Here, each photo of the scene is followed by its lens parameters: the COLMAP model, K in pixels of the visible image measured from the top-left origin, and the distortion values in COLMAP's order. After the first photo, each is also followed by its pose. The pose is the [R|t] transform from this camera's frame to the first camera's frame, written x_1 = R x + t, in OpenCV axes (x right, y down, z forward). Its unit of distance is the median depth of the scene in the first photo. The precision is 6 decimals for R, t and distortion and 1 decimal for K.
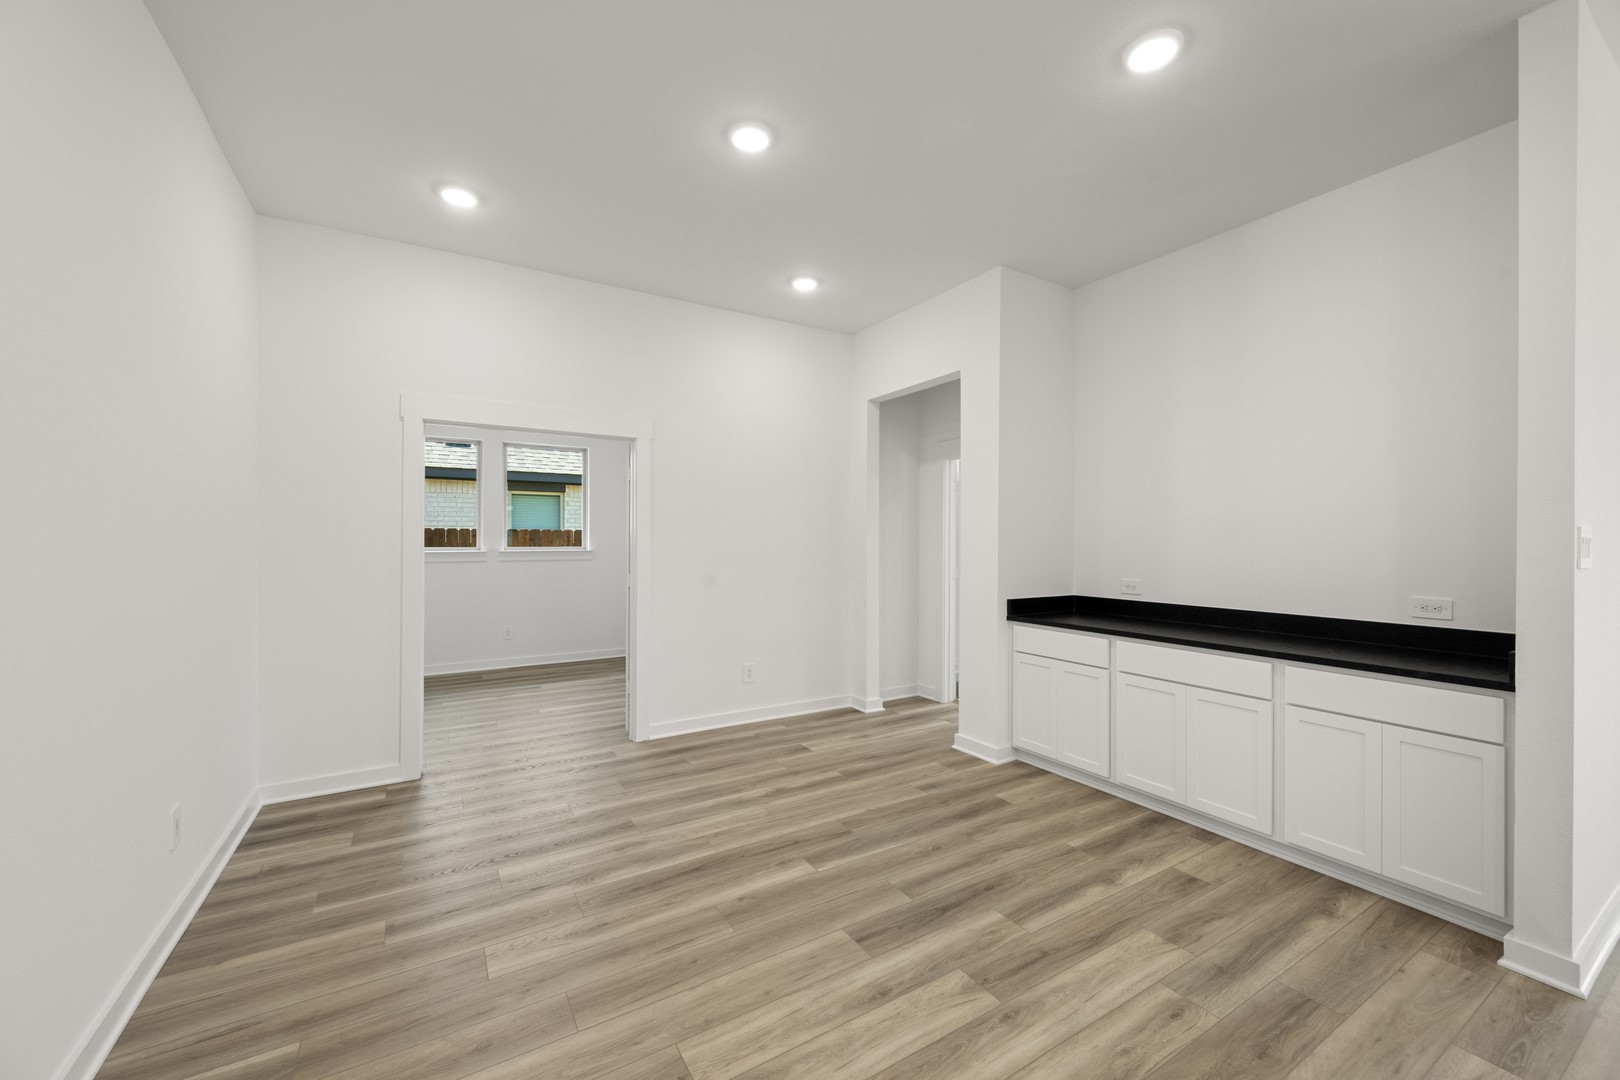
lens RADIAL K [[629.5, 0, 803.4], [0, 629.5, 535.0], [0, 0, 1]] dist [0.005216, -0.000439]
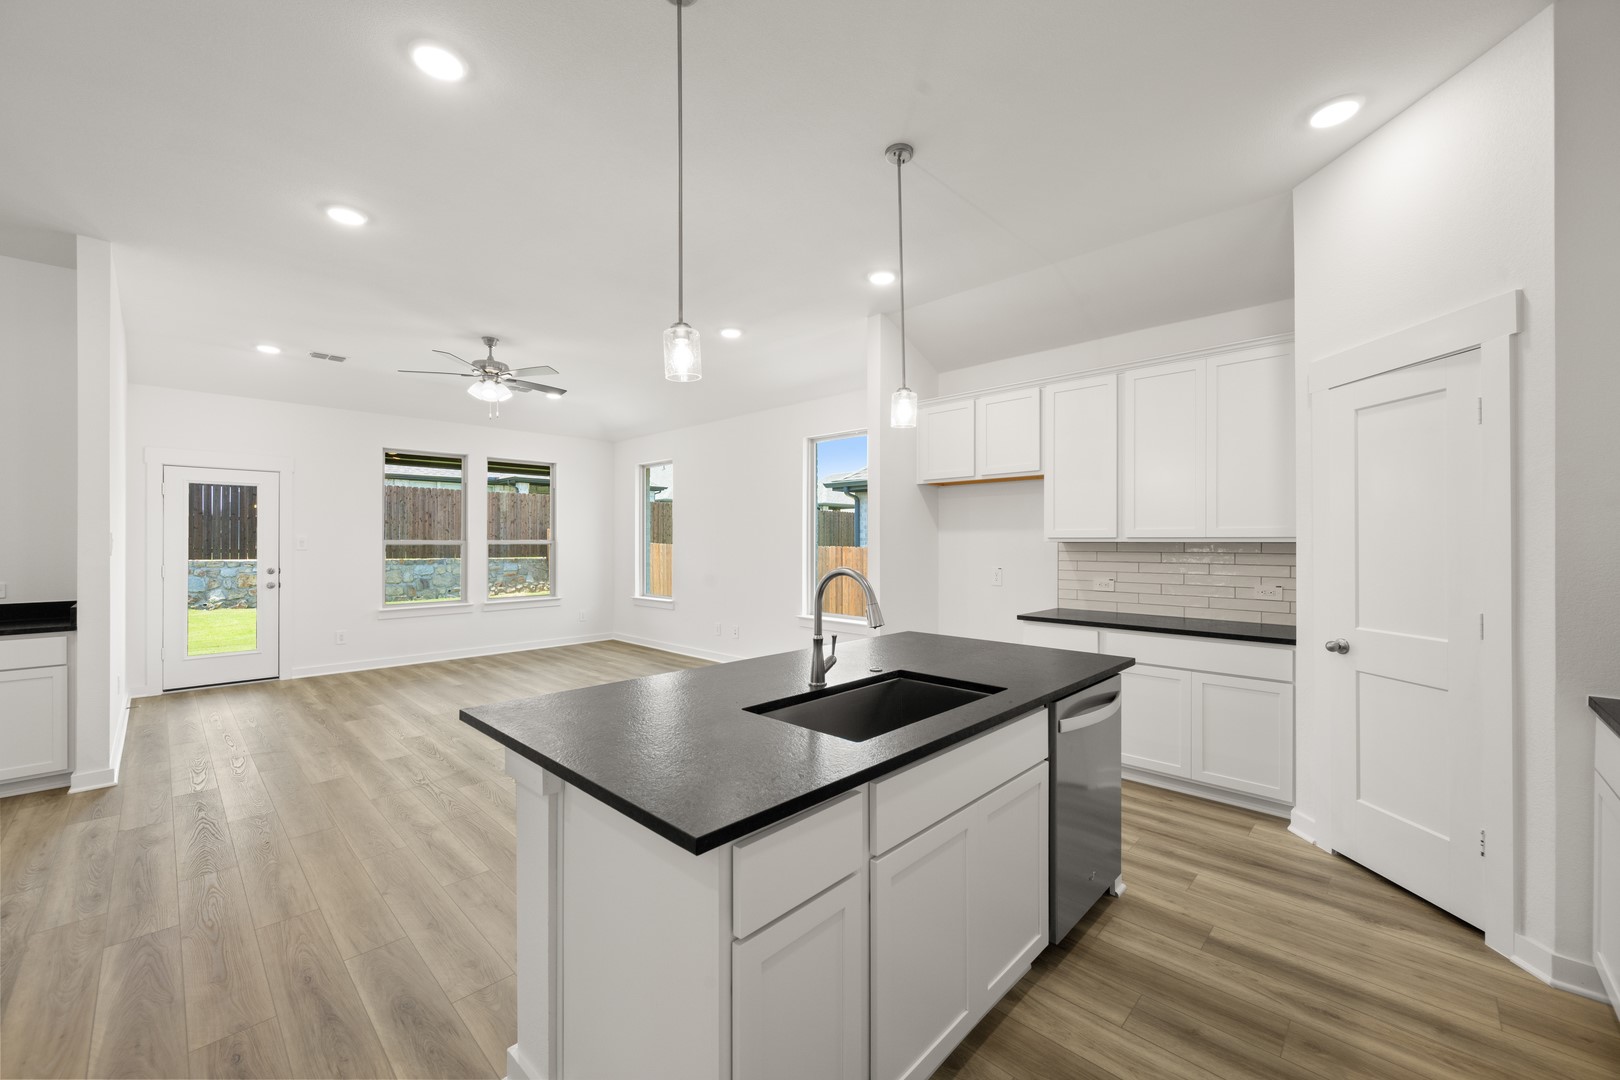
lens RADIAL K [[629.5, 0, 812.5], [0, 629.5, 539.5], [0, 0, 1]] dist [0.005216, -0.000439]
pose [[-0.261791, 0.002653, 0.965121, -0.953598], [-0.008263, 0.999953, -0.004990, -0.002257], [-0.965089, -0.009281, -0.261757, -0.417102]]
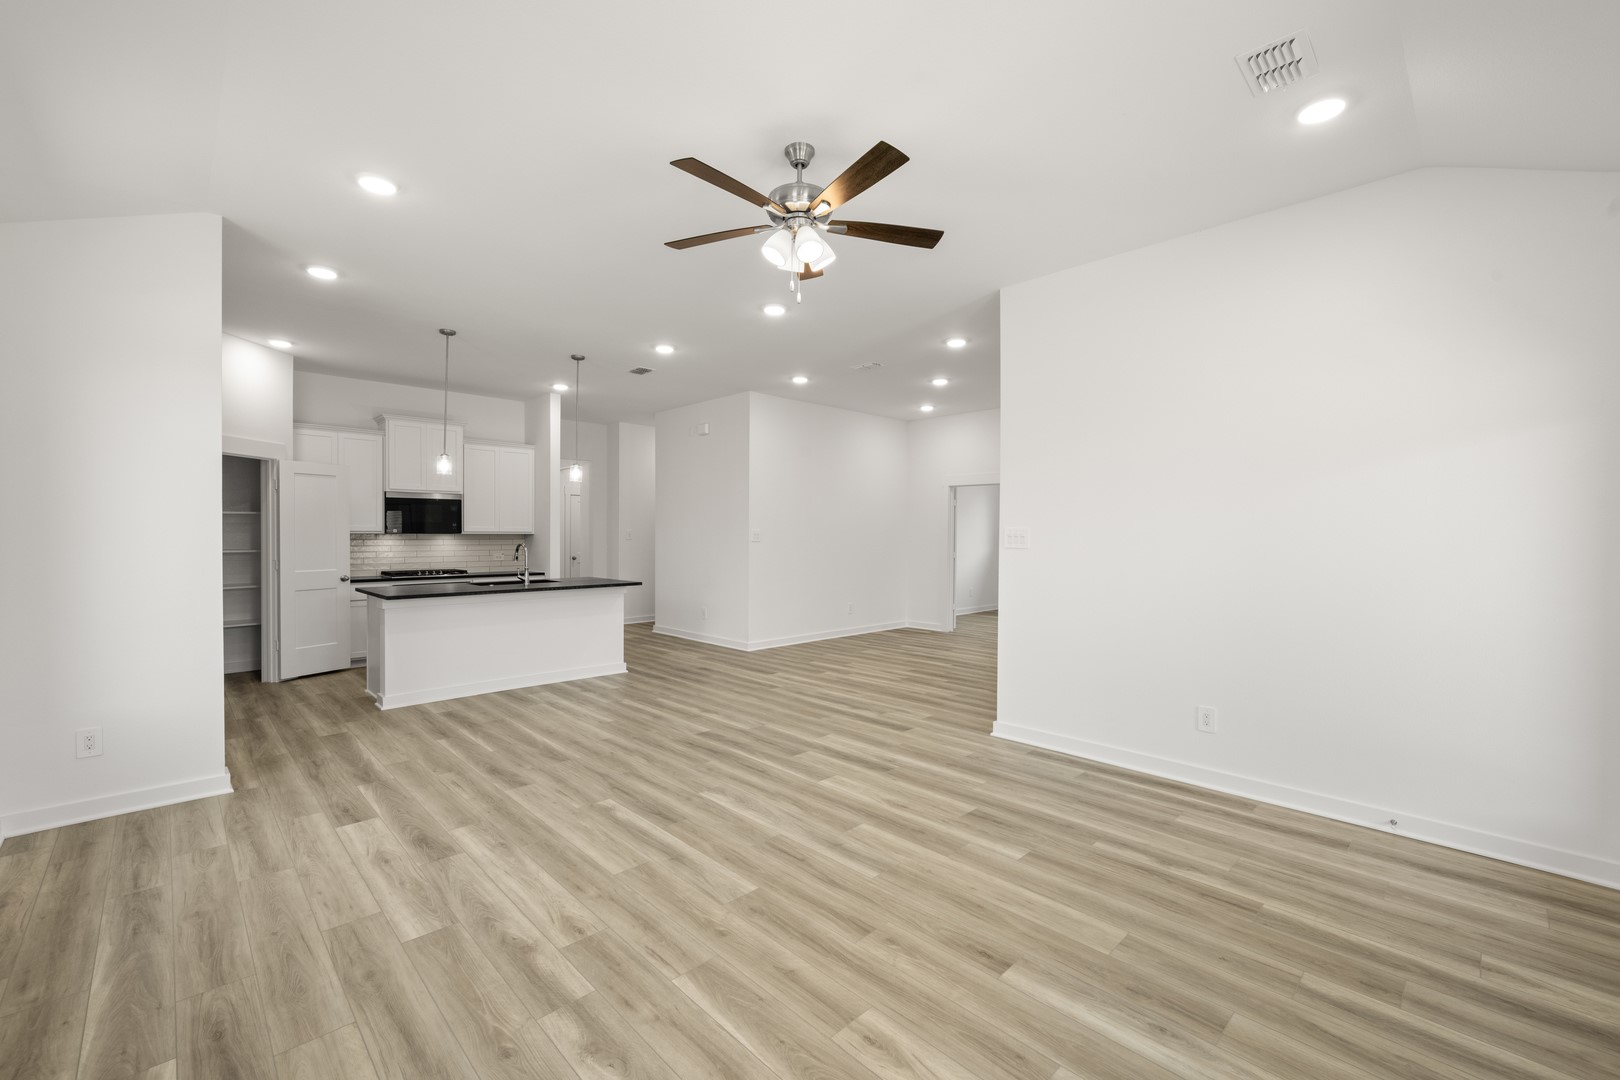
lens RADIAL K [[659.7, 0, 806.4], [0, 659.7, 539.2], [0, 0, 1]] dist [-0.002642, -0.000007]
pose [[0.228021, 0.008661, -0.973618, 2.881924], [0.005576, 0.999932, 0.010201, -0.003299], [0.973640, -0.007755, 0.227957, -0.155518]]
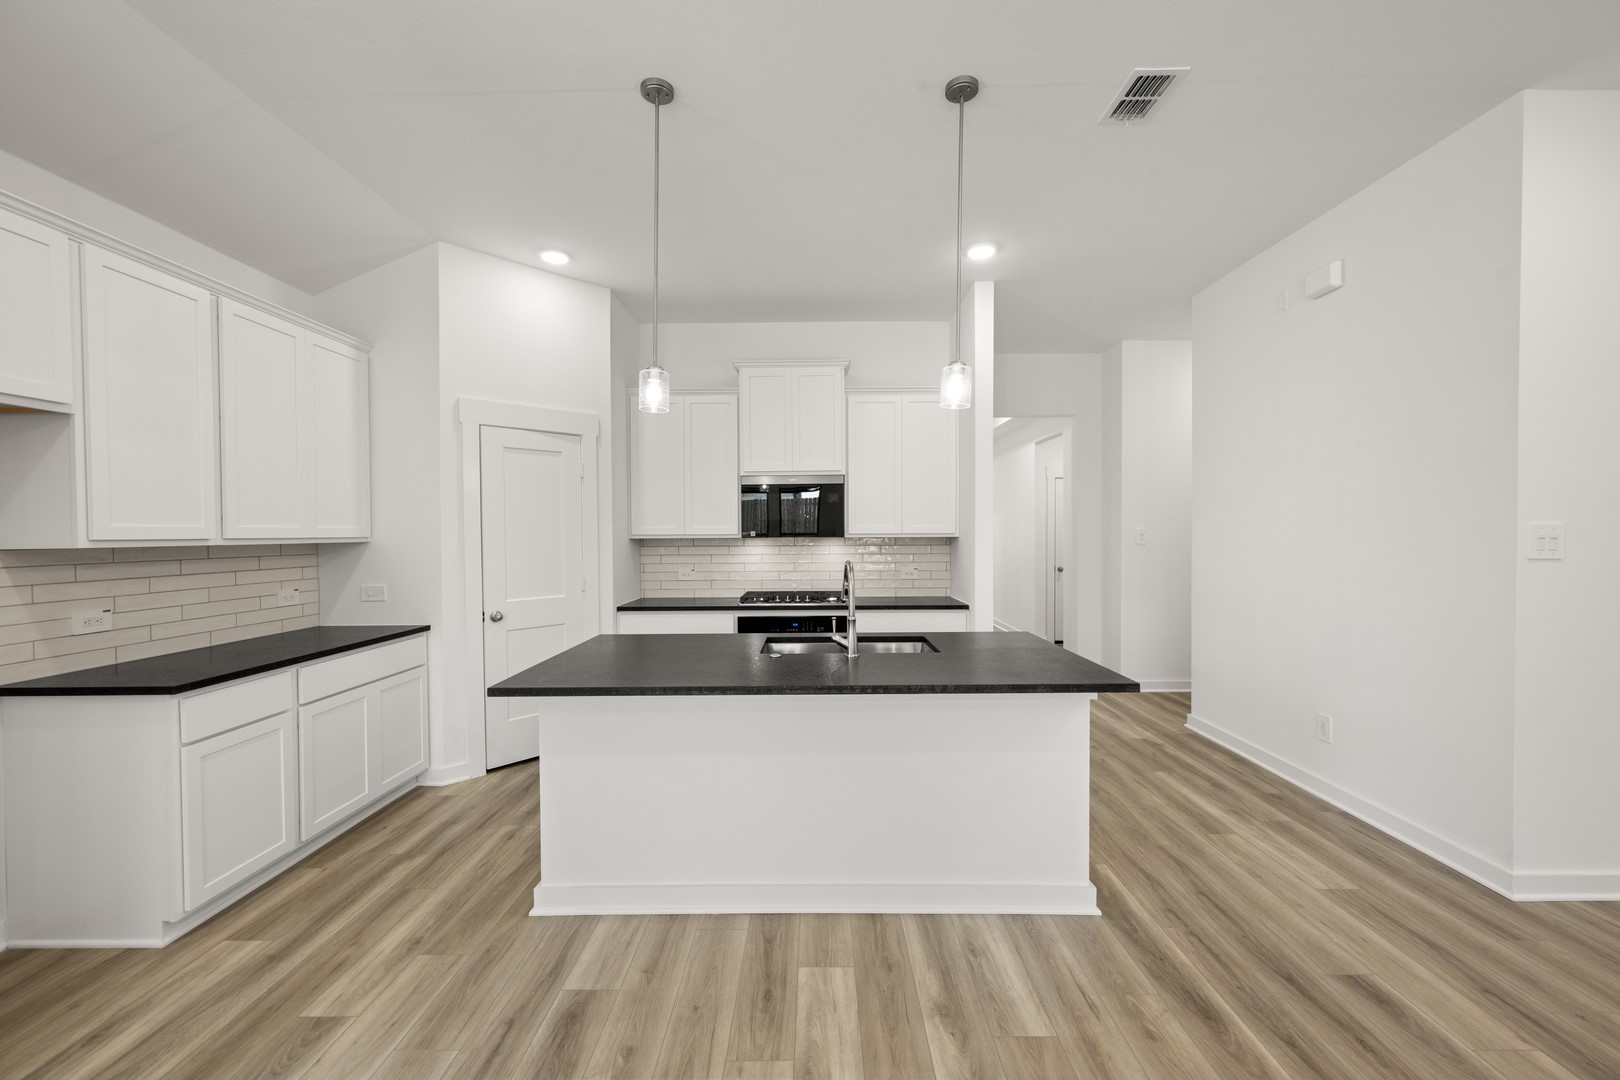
lens RADIAL K [[629.5, 0, 817.9], [0, 629.5, 539.8], [0, 0, 1]] dist [0.005216, -0.000439]
pose [[-0.509634, 0.012475, -0.860301, 0.958090], [0.012773, 0.999894, 0.006933, -0.014926], [0.860296, -0.007455, -0.509740, -0.134532]]
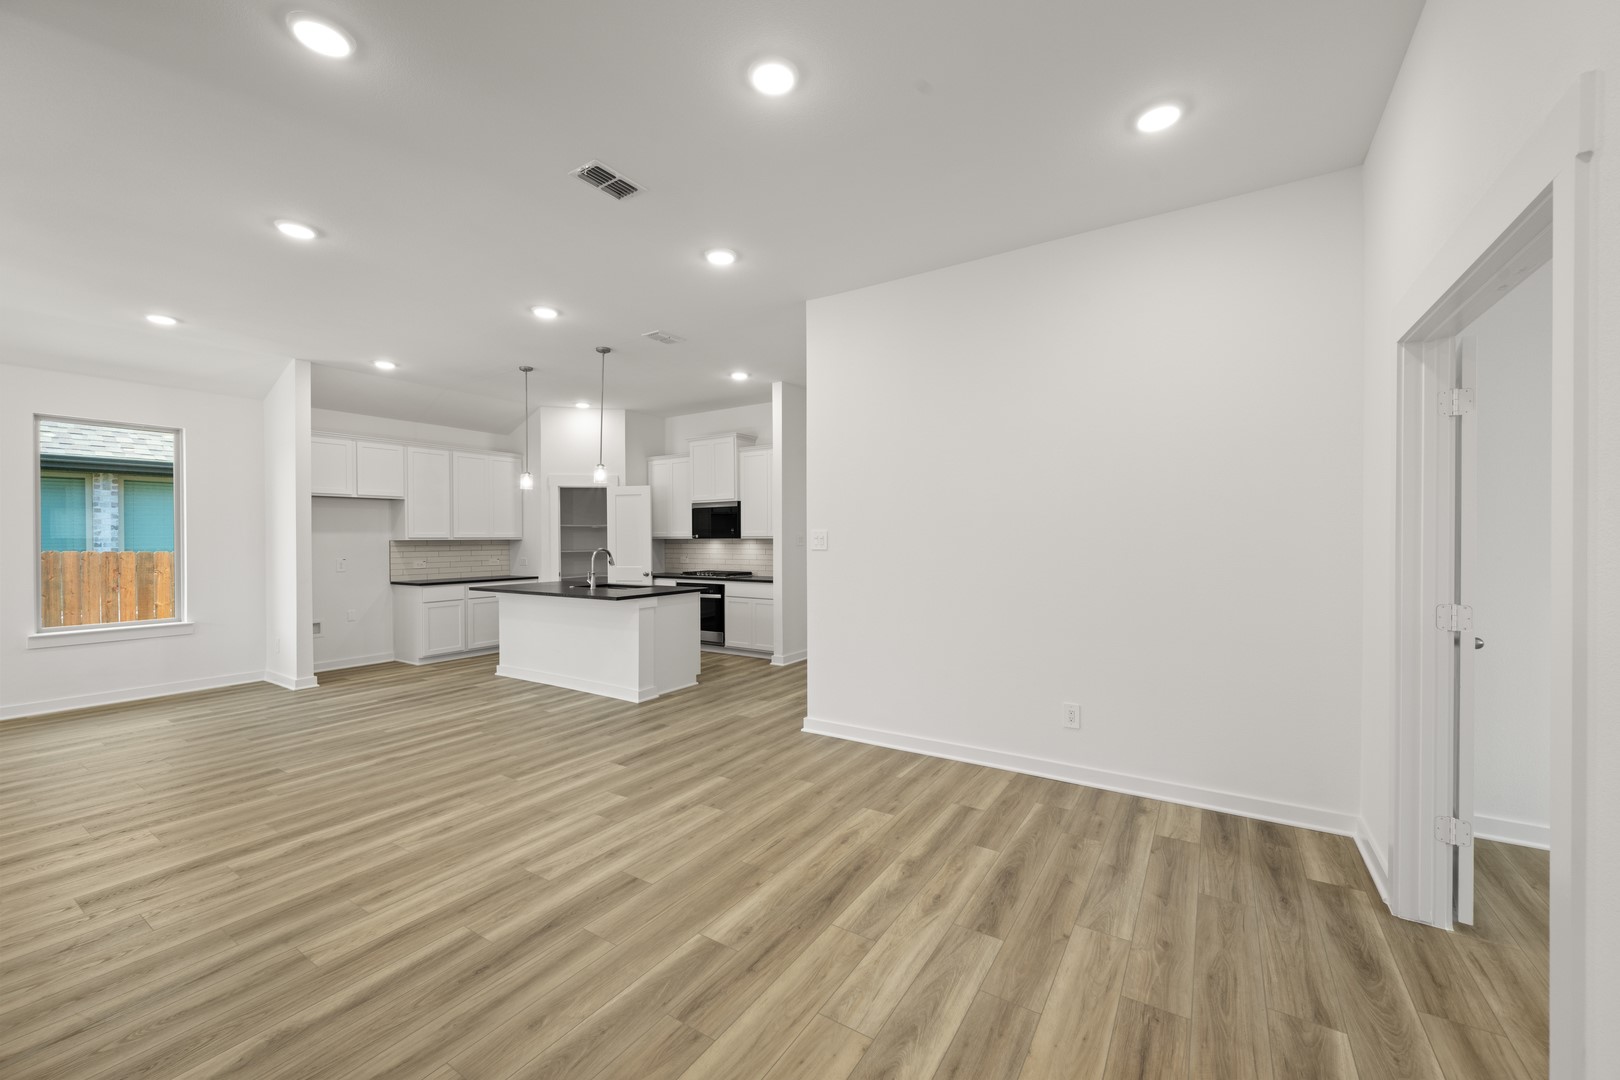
lens RADIAL K [[629.5, 0, 815.6], [0, 629.5, 533.4], [0, 0, 1]] dist [0.005216, -0.000439]
pose [[-0.889651, 0.001004, -0.456639, 0.317782], [0.007998, 0.999878, -0.013386, 0.014649], [0.456571, -0.015561, -0.889551, 2.161964]]
